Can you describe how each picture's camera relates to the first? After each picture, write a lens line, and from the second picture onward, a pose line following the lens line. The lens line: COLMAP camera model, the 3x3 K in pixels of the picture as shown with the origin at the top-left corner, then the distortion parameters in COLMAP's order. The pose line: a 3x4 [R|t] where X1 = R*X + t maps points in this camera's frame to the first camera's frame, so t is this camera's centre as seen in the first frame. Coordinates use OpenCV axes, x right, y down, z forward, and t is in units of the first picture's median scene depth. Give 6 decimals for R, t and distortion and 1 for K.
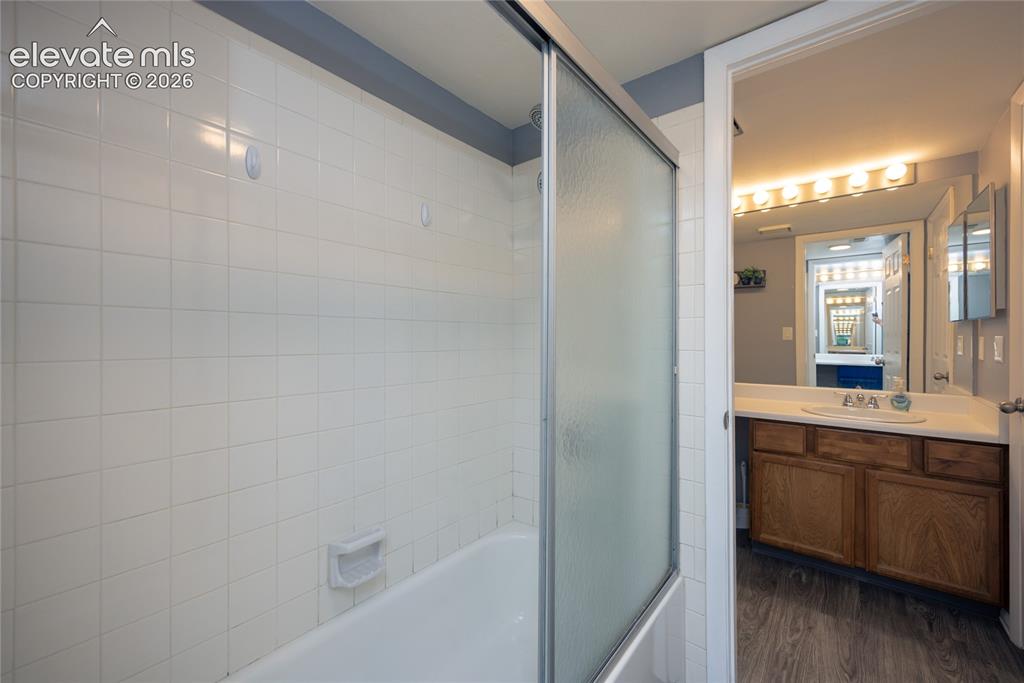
lens RADIAL K [[405.6, 0, 512.0], [0, 405.6, 341.5], [0, 0, 1]] dist [0.000273, -0.000008]
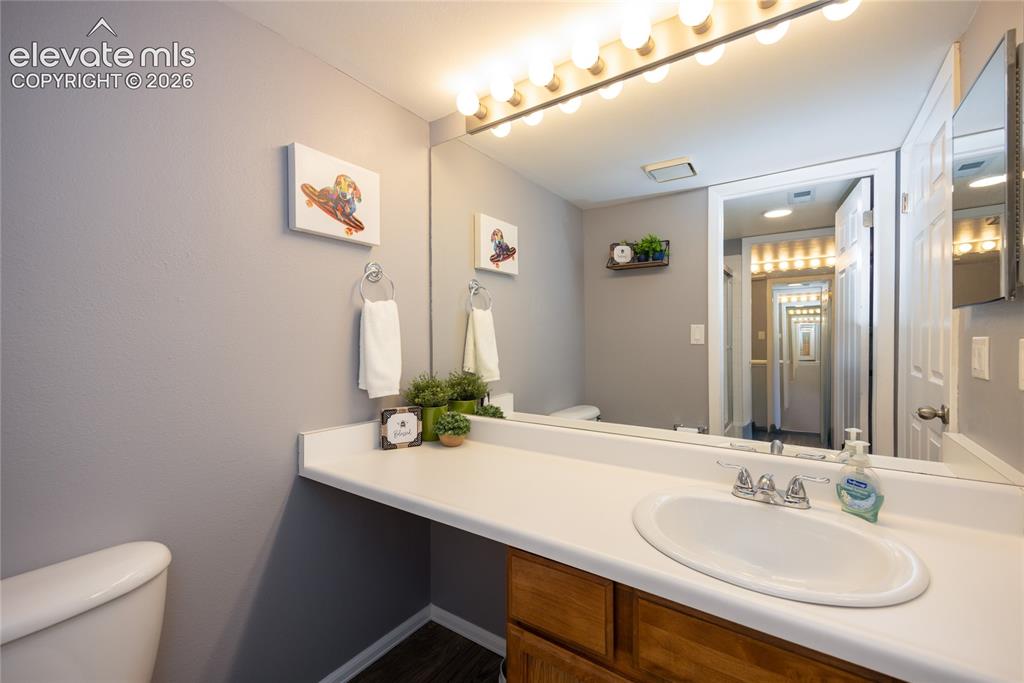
lens RADIAL K [[406.5, 0, 512.0], [0, 406.5, 341.5], [0, 0, 1]] dist [0.003316, 0.000267]
pose [[0.998466, 0.001762, 0.055347, 0.398583], [-0.001482, 0.999986, -0.005099, -0.004352], [-0.055356, 0.005009, 0.998454, 0.413494]]
